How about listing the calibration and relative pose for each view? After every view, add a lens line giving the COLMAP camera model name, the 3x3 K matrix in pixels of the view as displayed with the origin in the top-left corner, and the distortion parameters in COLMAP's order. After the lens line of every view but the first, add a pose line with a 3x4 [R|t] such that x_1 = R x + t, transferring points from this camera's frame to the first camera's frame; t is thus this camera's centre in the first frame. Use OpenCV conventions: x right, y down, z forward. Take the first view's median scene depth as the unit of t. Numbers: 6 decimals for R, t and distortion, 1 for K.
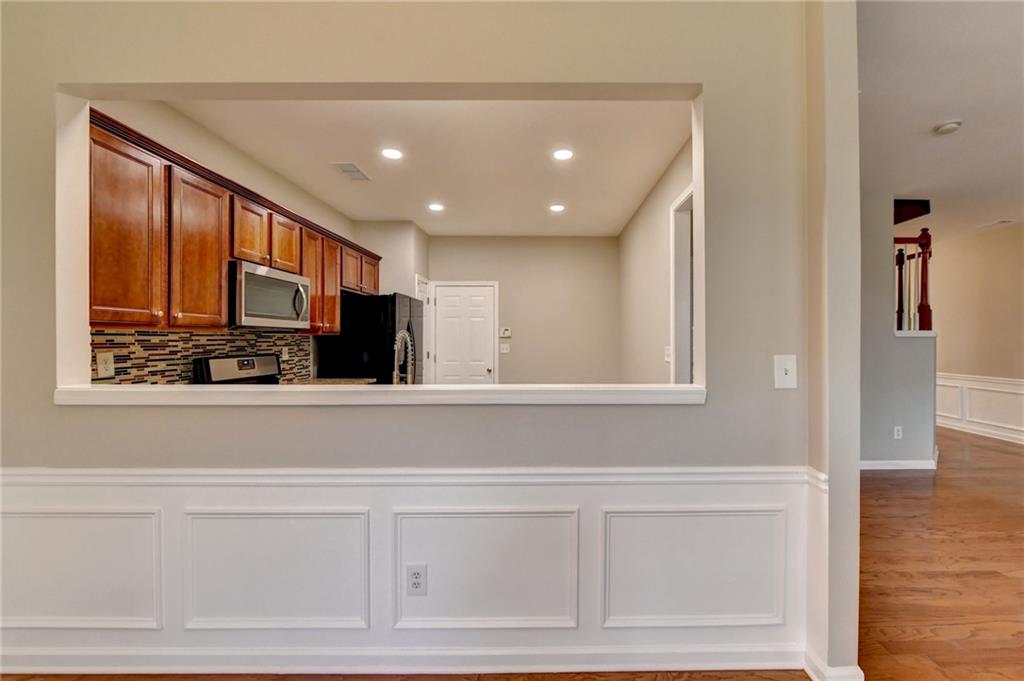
lens RADIAL K [[416.1, 0, 549.5], [0, 416.1, 341.6], [0, 0, 1]] dist [-0.007072, -0.000591]
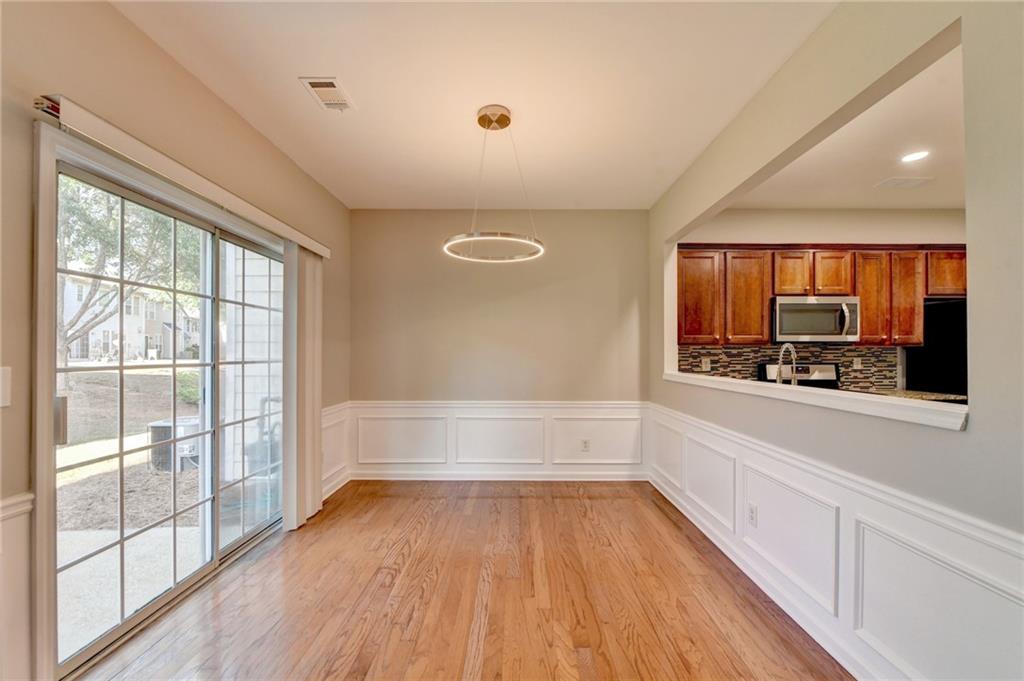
lens RADIAL K [[411.5, 0, 516.5], [0, 411.5, 353.8], [0, 0, 1]] dist [-0.001638, -0.000297]
pose [[-0.008955, 0.000818, -0.999960, 0.630500], [-0.003609, 0.999993, 0.000850, 0.005347], [0.999953, 0.003616, -0.008952, 0.099856]]
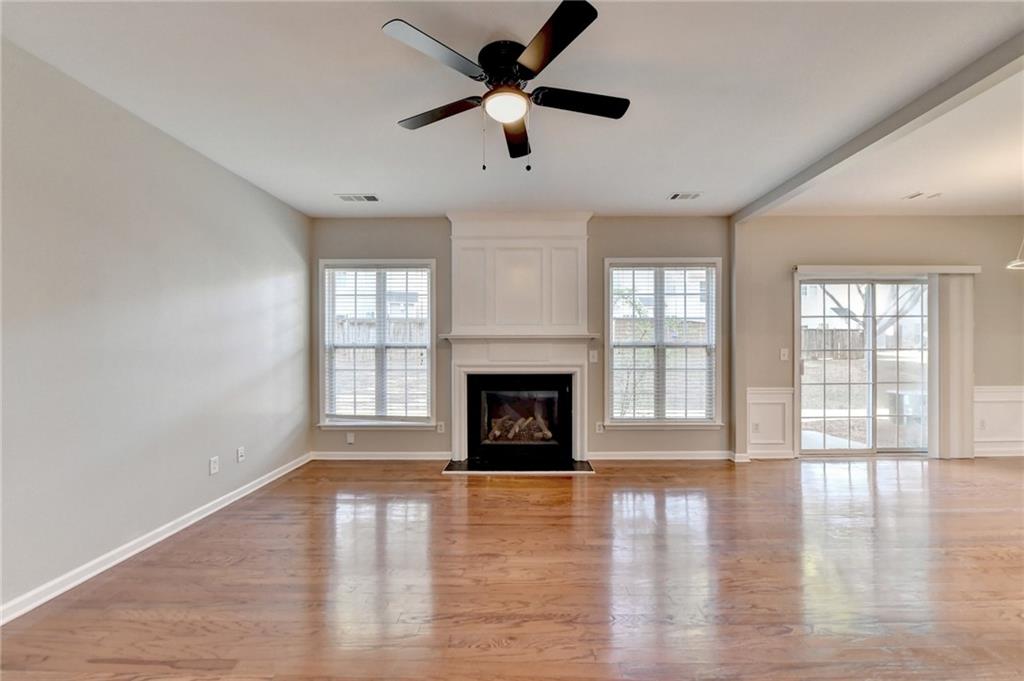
lens RADIAL K [[415.2, 0, 514.5], [0, 415.2, 342.7], [0, 0, 1]] dist [-0.001616, -0.000181]
pose [[-0.999665, 0.005349, 0.025320, 1.182858], [0.005301, 0.999984, -0.001943, -0.001726], [-0.025330, -0.001808, -0.999678, 1.150944]]
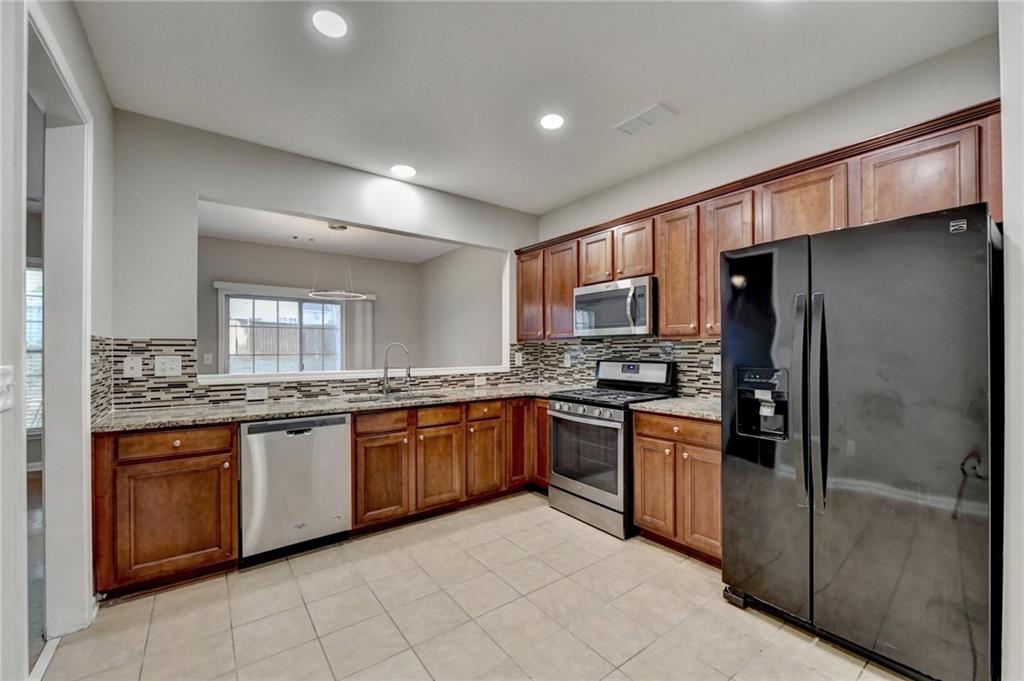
lens RADIAL K [[423.0, 0, 523.6], [0, 423.0, 352.1], [0, 0, 1]] dist [-0.001108, -0.000161]
pose [[-0.800140, 0.005216, -0.599790, 0.193507], [-0.000149, 0.999960, 0.008895, -0.000532], [0.599813, 0.007206, -0.800108, 1.819619]]
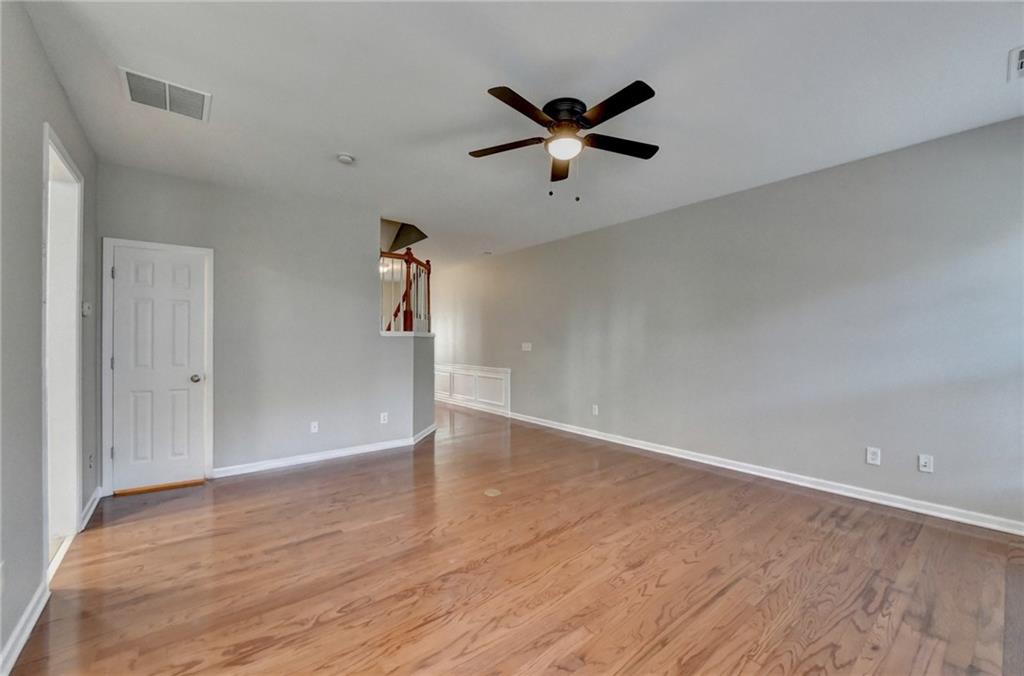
lens RADIAL K [[413.7, 0, 524.2], [0, 413.7, 334.8], [0, 0, 1]] dist [-0.001116, -0.003995]
pose [[0.771725, 0.009309, 0.635889, 0.572627], [0.003178, 0.999824, -0.018493, 0.010359], [-0.635949, 0.016292, 0.771559, -0.221433]]
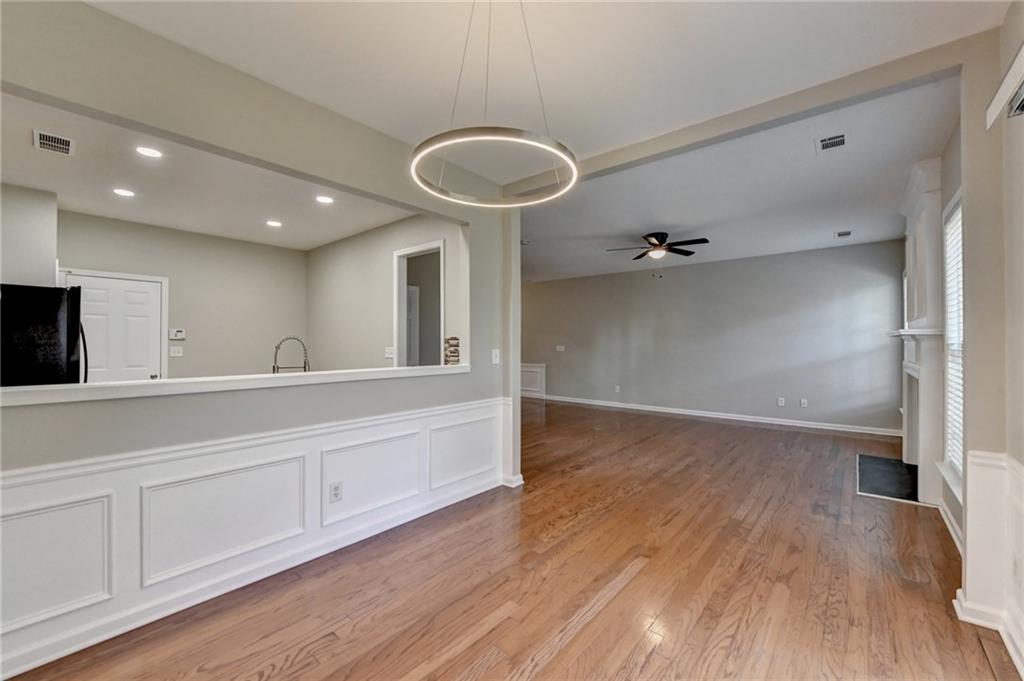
lens RADIAL K [[405.9, 0, 518.7], [0, 405.9, 341.1], [0, 0, 1]] dist [-0.007466, 0.000185]
pose [[0.650338, 0.006687, 0.759616, -0.584908], [0.000939, 0.999953, -0.009607, 0.004934], [-0.759645, 0.006961, 0.650301, -0.308284]]
